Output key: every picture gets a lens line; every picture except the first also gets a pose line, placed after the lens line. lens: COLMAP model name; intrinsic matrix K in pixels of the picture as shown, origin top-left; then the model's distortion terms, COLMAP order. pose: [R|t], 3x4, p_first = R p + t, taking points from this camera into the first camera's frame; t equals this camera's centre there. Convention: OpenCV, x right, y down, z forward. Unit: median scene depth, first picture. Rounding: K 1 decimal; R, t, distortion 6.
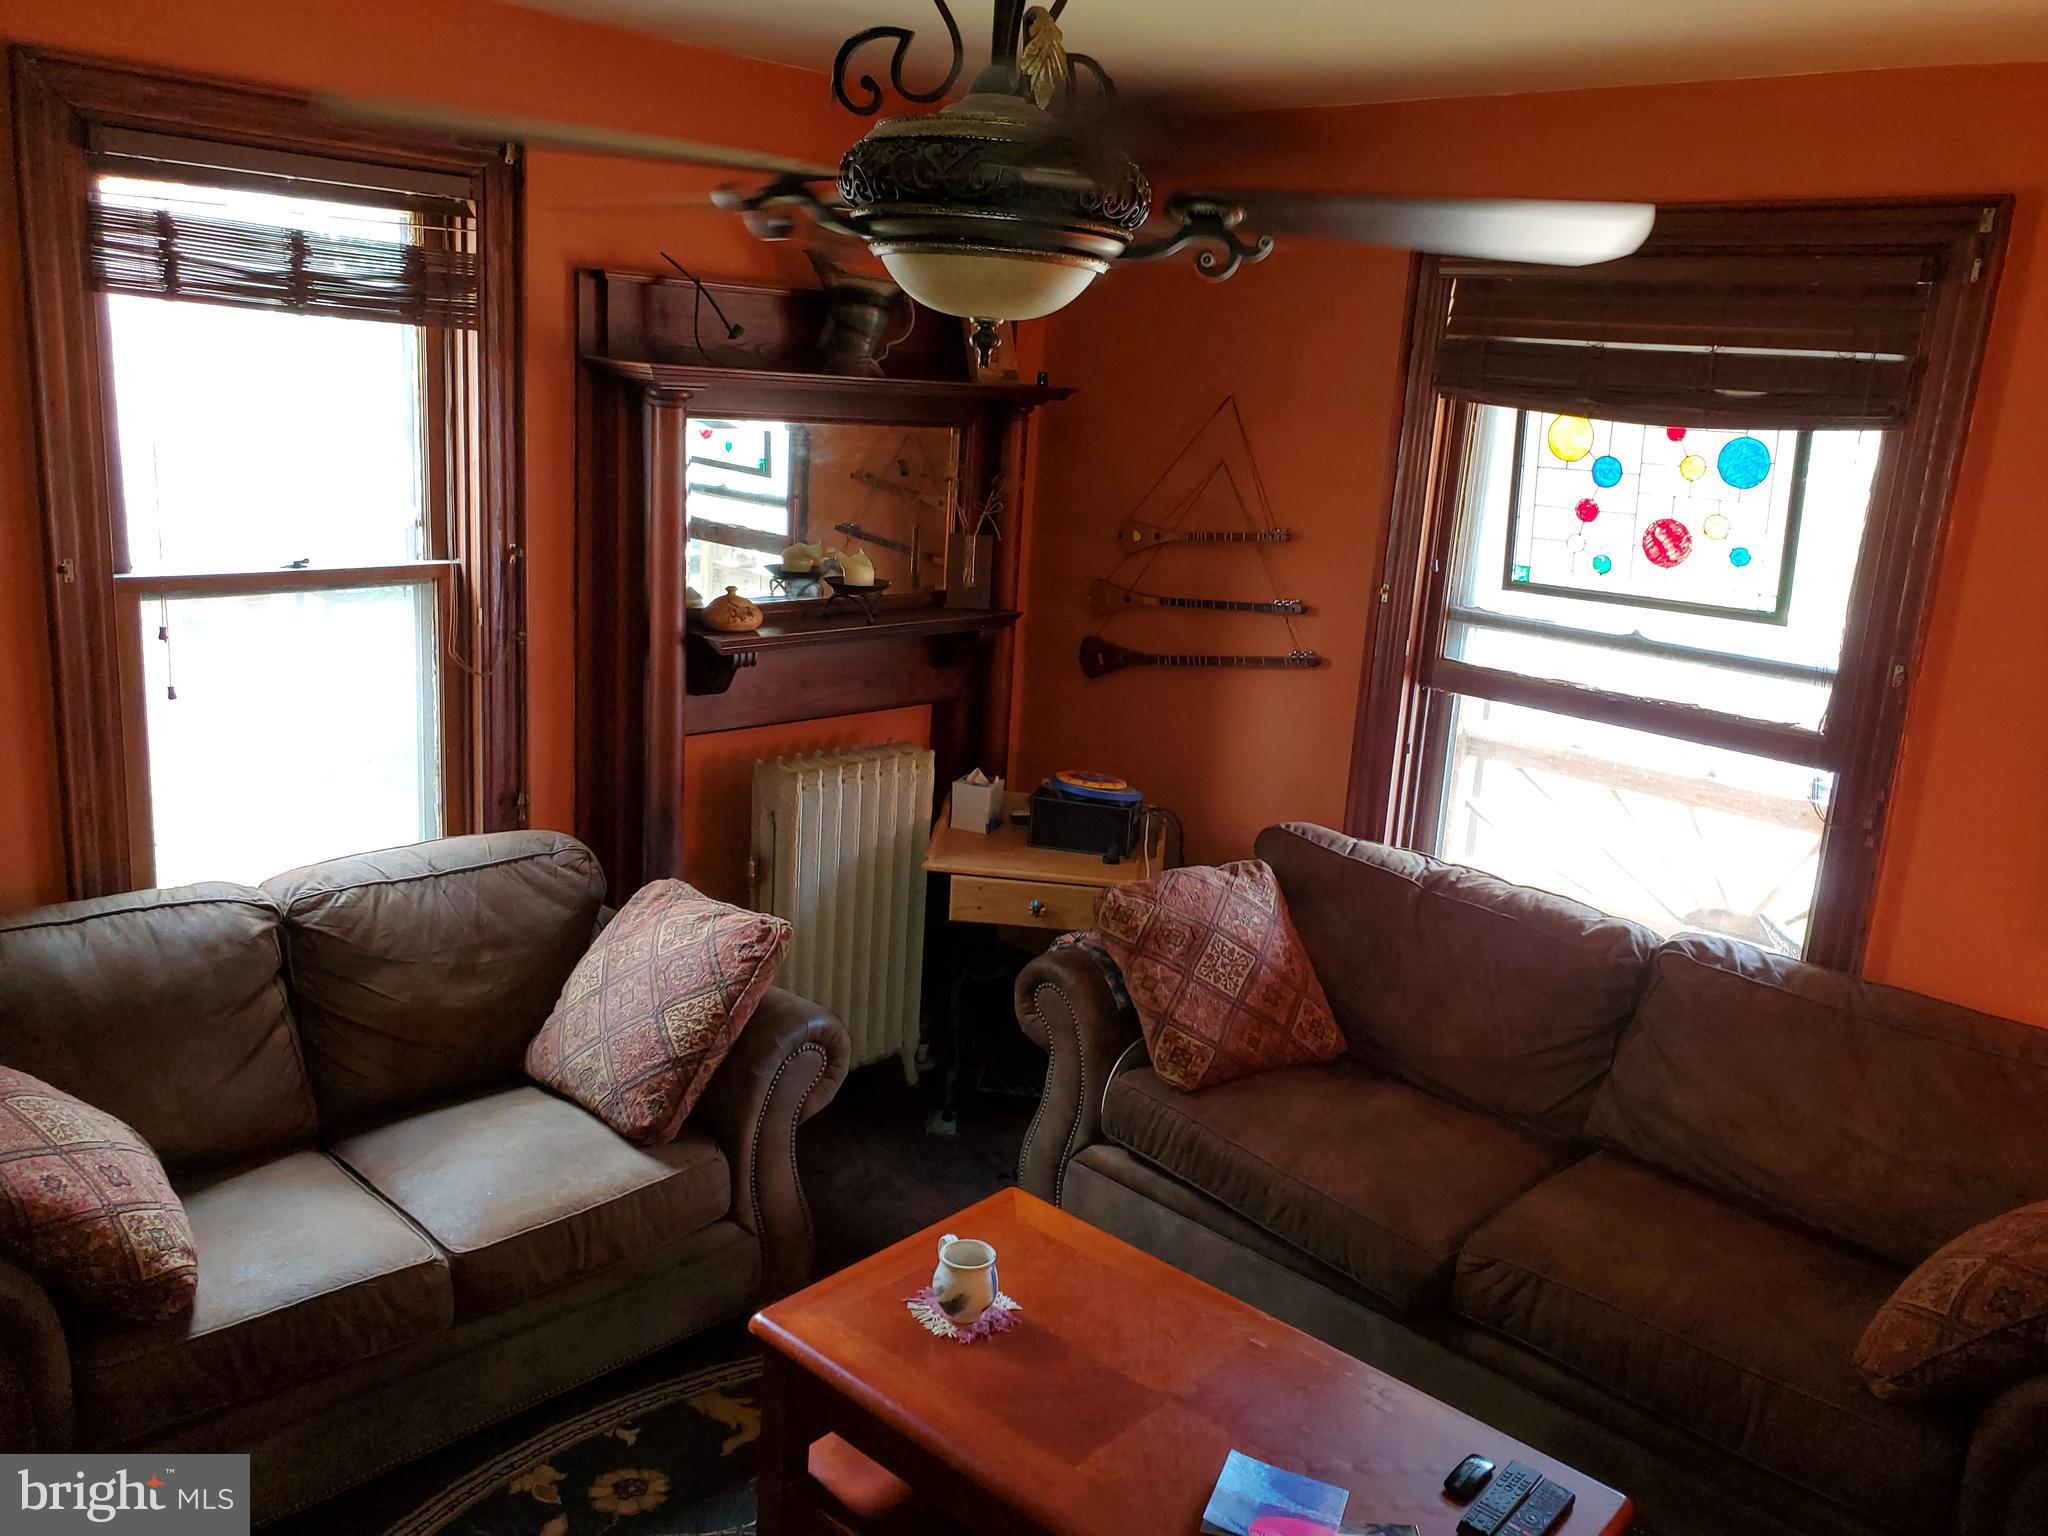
lens RADIAL K [[1587.5, 0, 1024.8], [0, 1587.5, 737.0], [0, 0, 1]] dist [-0.005771, 0.004939]
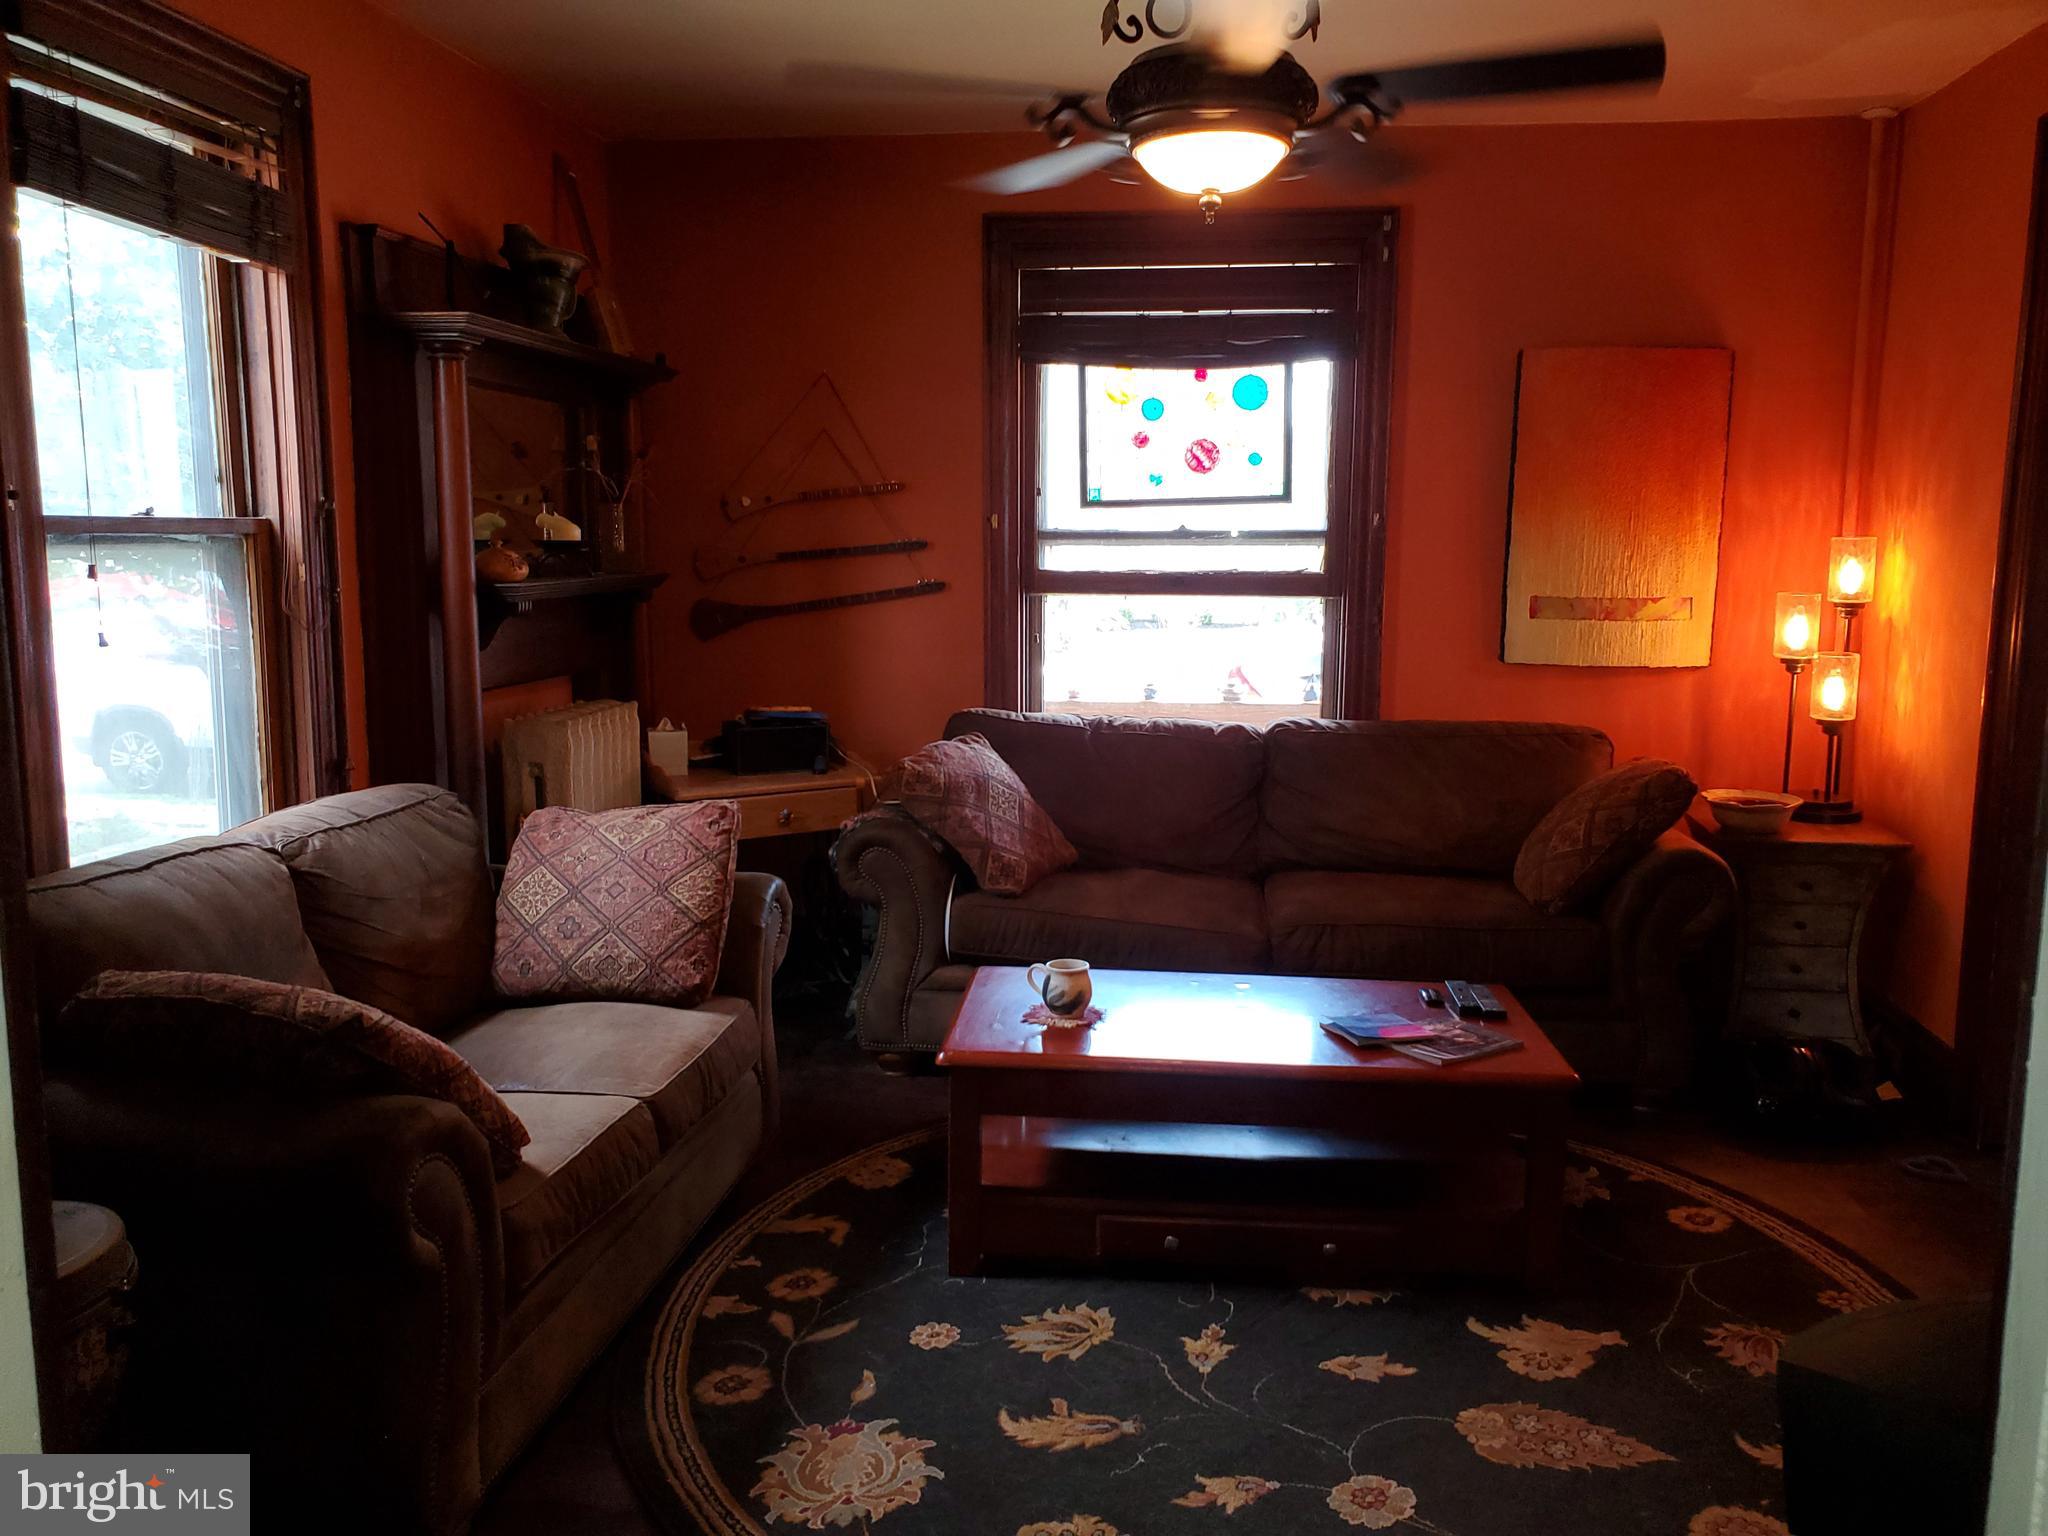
lens RADIAL K [[1617.0, 0, 1024.0], [0, 1617.0, 768.0], [0, 0, 1]] dist [0.023942, 0.002864]
pose [[0.797126, -0.143856, 0.586426, -0.607207], [0.183509, 0.982983, -0.008309, 0.132956], [-0.575252, 0.114238, 0.809960, -0.034233]]
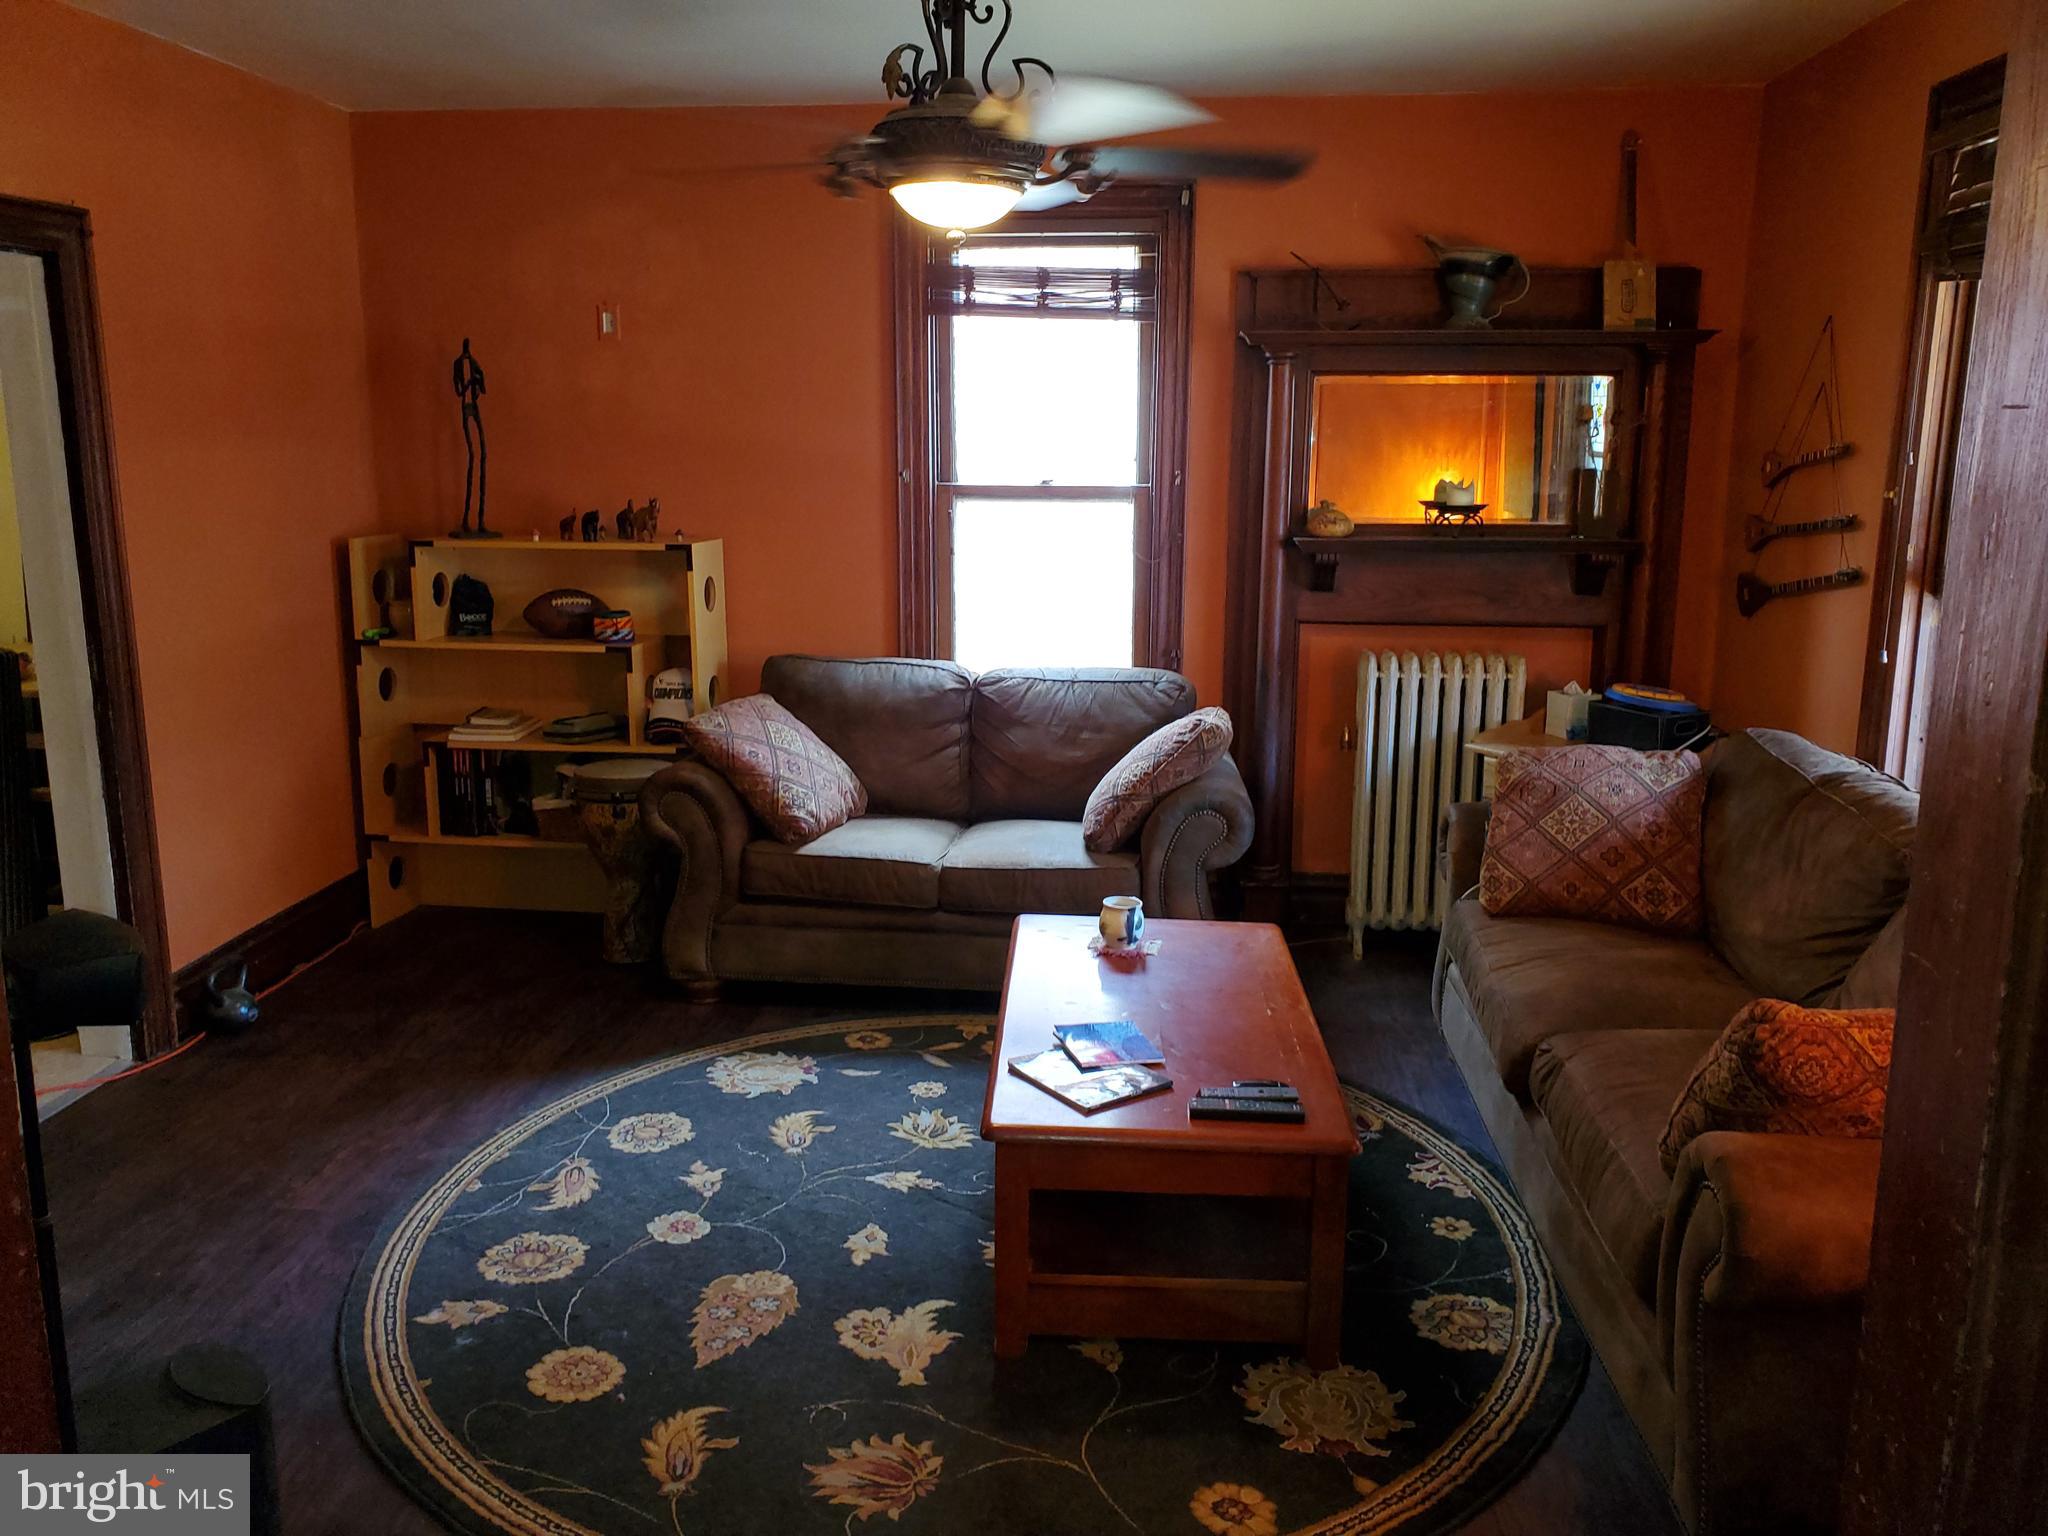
lens RADIAL K [[1551.6, 0, 1025.5], [0, 1551.6, 776.1], [0, 0, 1]] dist [0.042079, -0.001198]
pose [[0.628166, 0.107193, -0.770660, 0.734313], [-0.142843, 0.989518, 0.021204, 0.147526], [0.764855, 0.096764, 0.636893, 0.021172]]
